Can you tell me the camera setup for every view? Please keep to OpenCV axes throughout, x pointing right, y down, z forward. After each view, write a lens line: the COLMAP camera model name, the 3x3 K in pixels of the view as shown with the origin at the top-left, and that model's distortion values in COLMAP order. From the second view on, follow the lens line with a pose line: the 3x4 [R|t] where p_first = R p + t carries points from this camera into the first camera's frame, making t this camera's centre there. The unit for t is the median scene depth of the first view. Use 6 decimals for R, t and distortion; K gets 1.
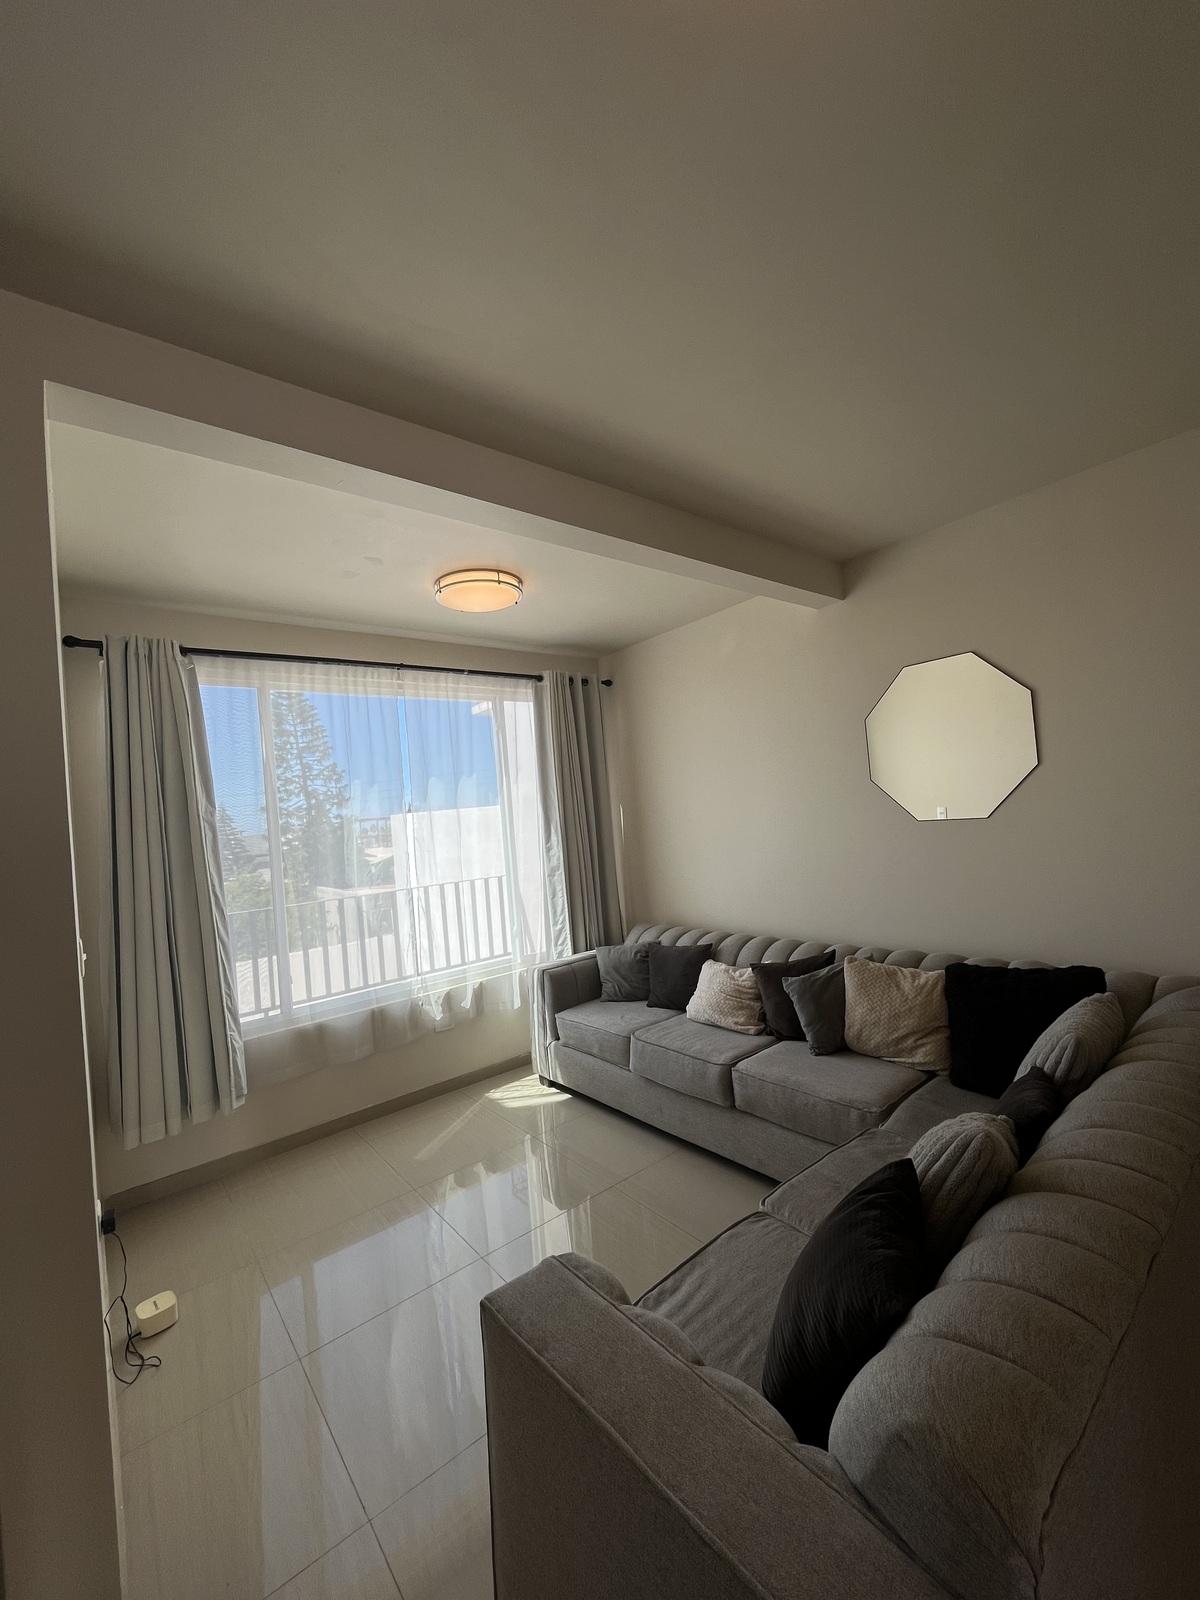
lens RADIAL K [[653.5, 0, 611.2], [0, 653.5, 802.8], [0, 0, 1]] dist [-0.001202, -0.000668]
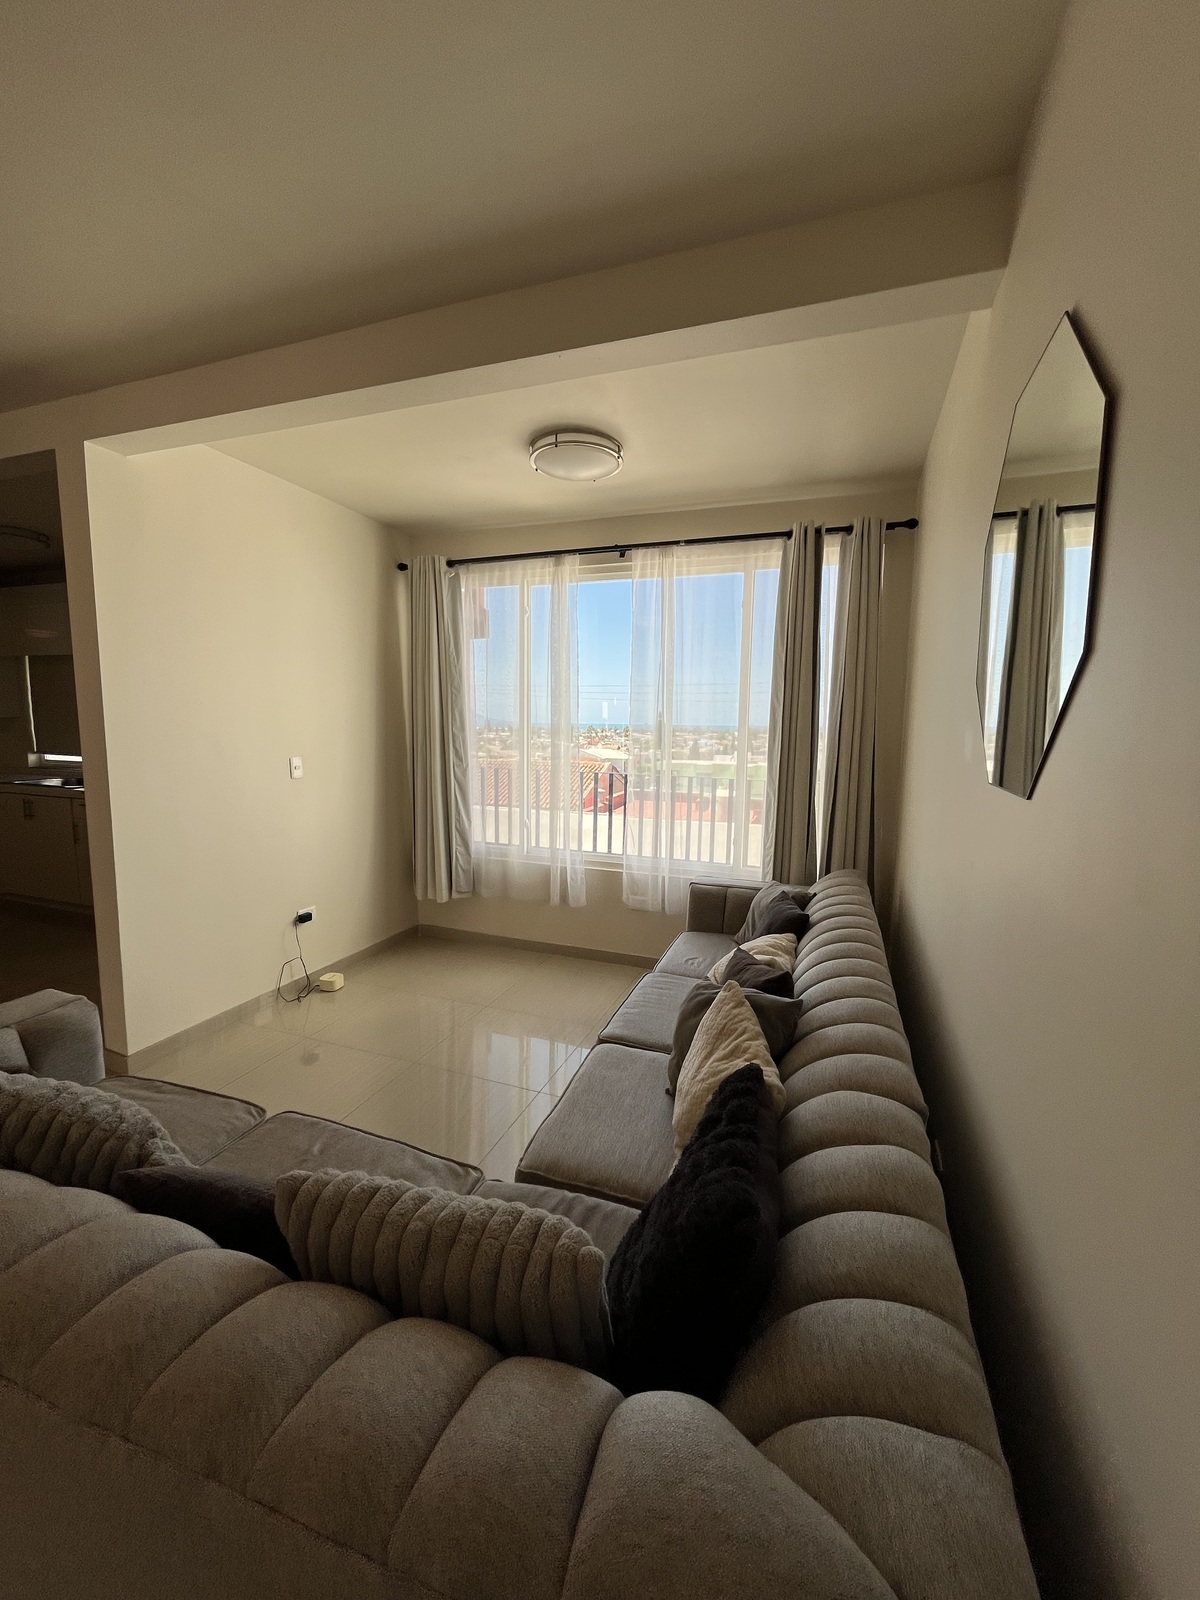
lens RADIAL K [[653.5, 0, 601.8], [0, 653.5, 808.2], [0, 0, 1]] dist [-0.001202, -0.000668]
pose [[0.504086, 0.203572, -0.839319, 0.544926], [-0.040259, 0.976306, 0.212618, -0.031068], [0.862715, -0.073387, 0.500337, 0.426615]]
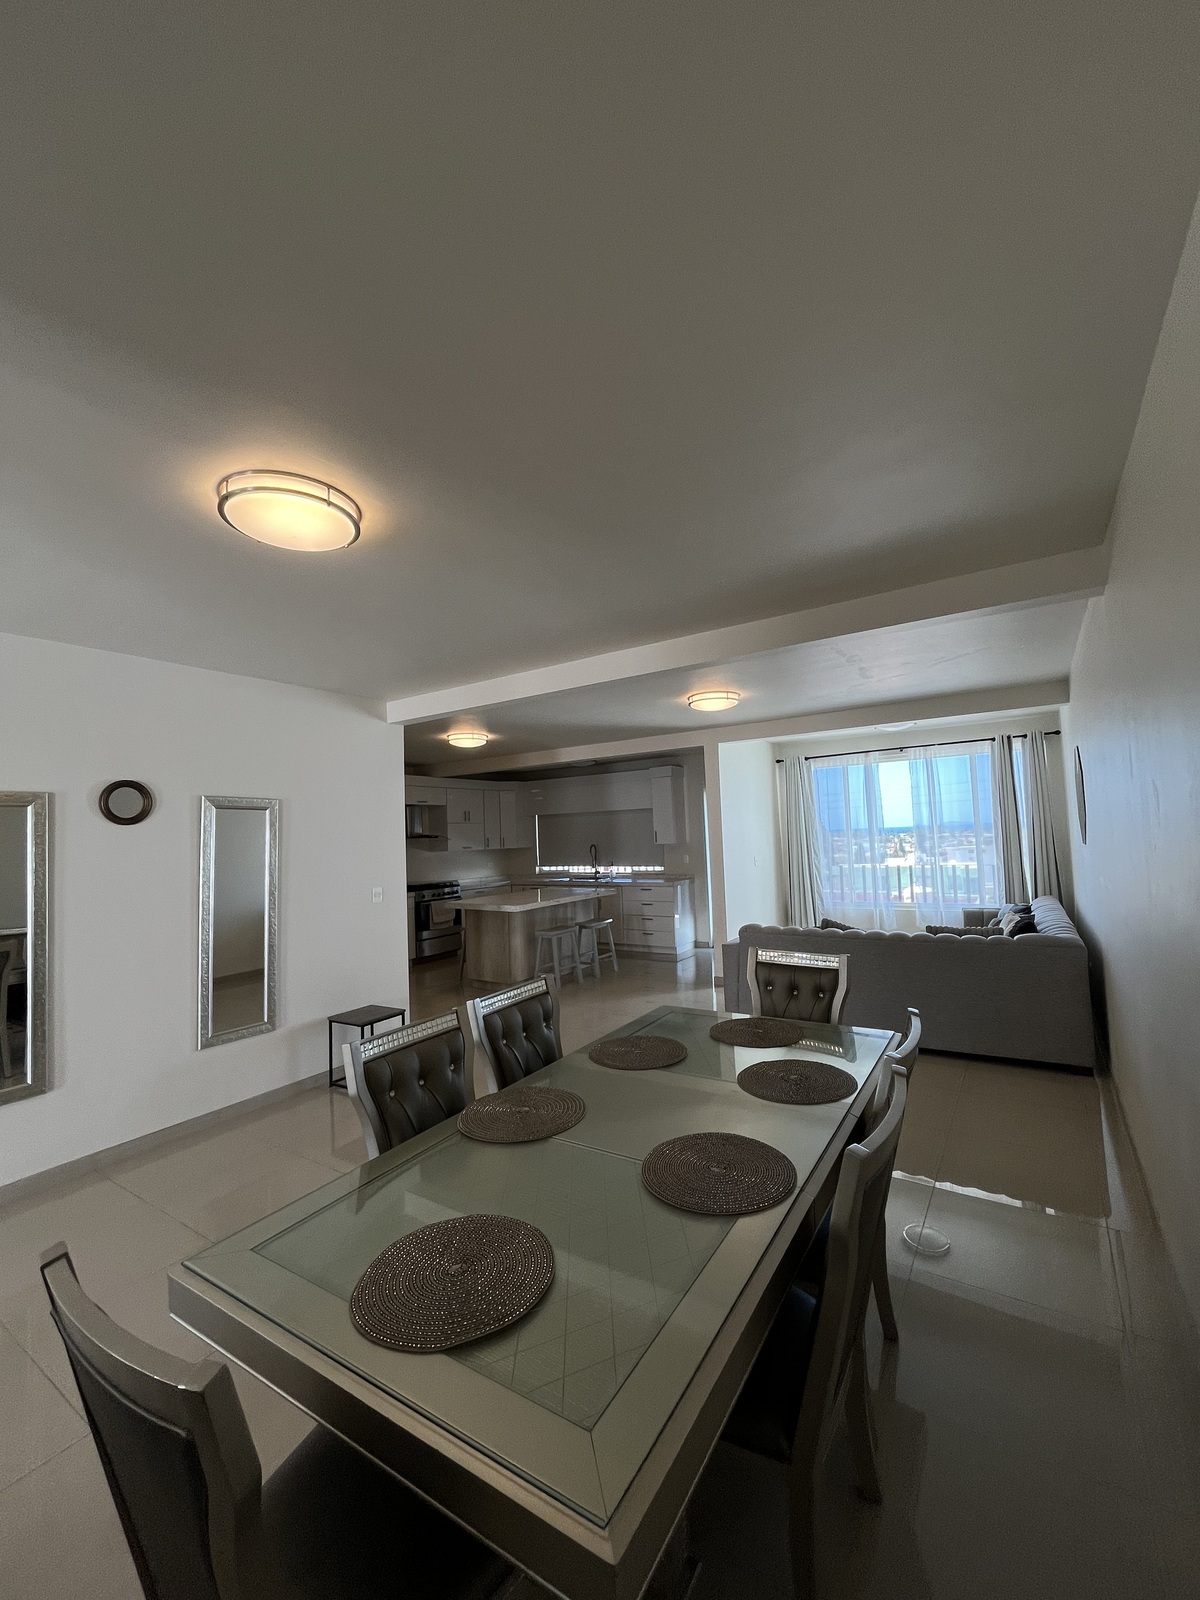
lens RADIAL K [[653.5, 0, 602.3], [0, 653.5, 803.8], [0, 0, 1]] dist [-0.001202, -0.000668]
pose [[0.298958, 0.023136, -0.953986, 1.278849], [0.035574, 0.998741, 0.035370, -0.131740], [0.953603, -0.044511, 0.297759, -0.481743]]
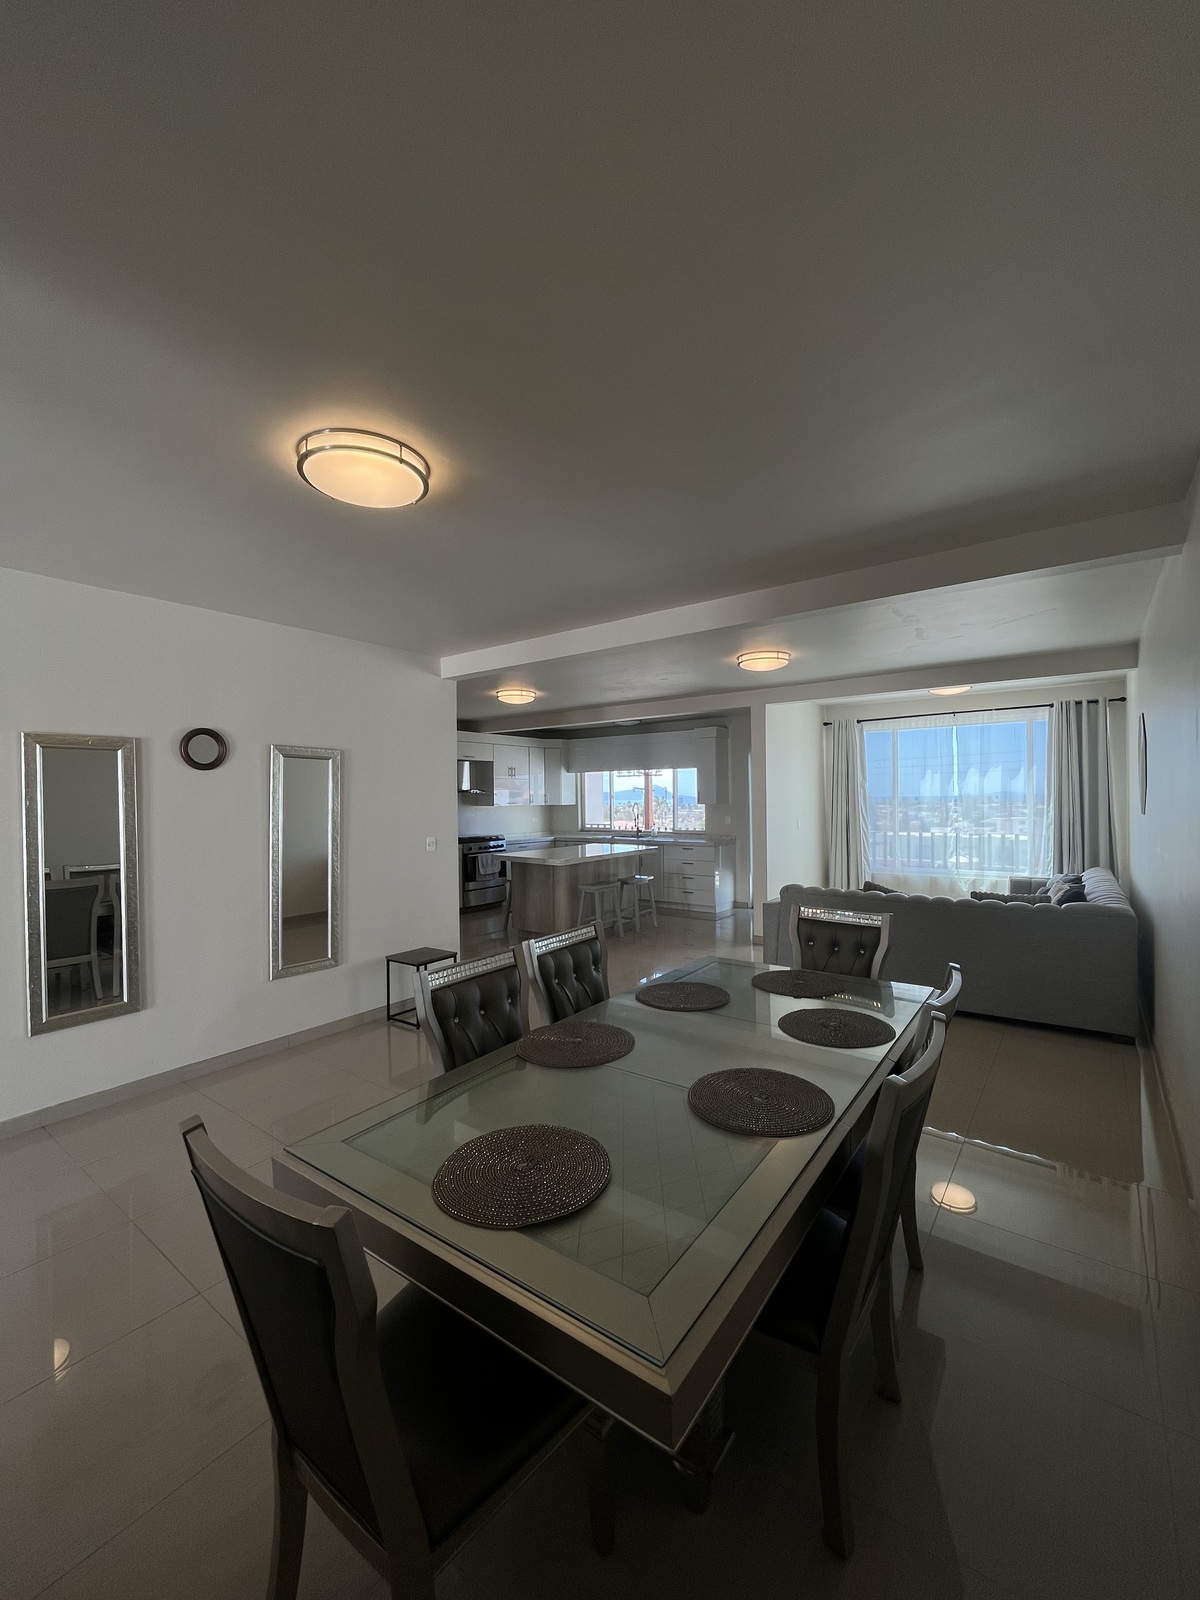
lens RADIAL K [[653.5, 0, 601.9], [0, 653.5, 803.8], [0, 0, 1]] dist [-0.001202, -0.000668]
pose [[0.239854, 0.086919, -0.966910, 1.299979], [0.014587, 0.995549, 0.093112, -0.125246], [0.970699, -0.036438, 0.237519, -0.503768]]
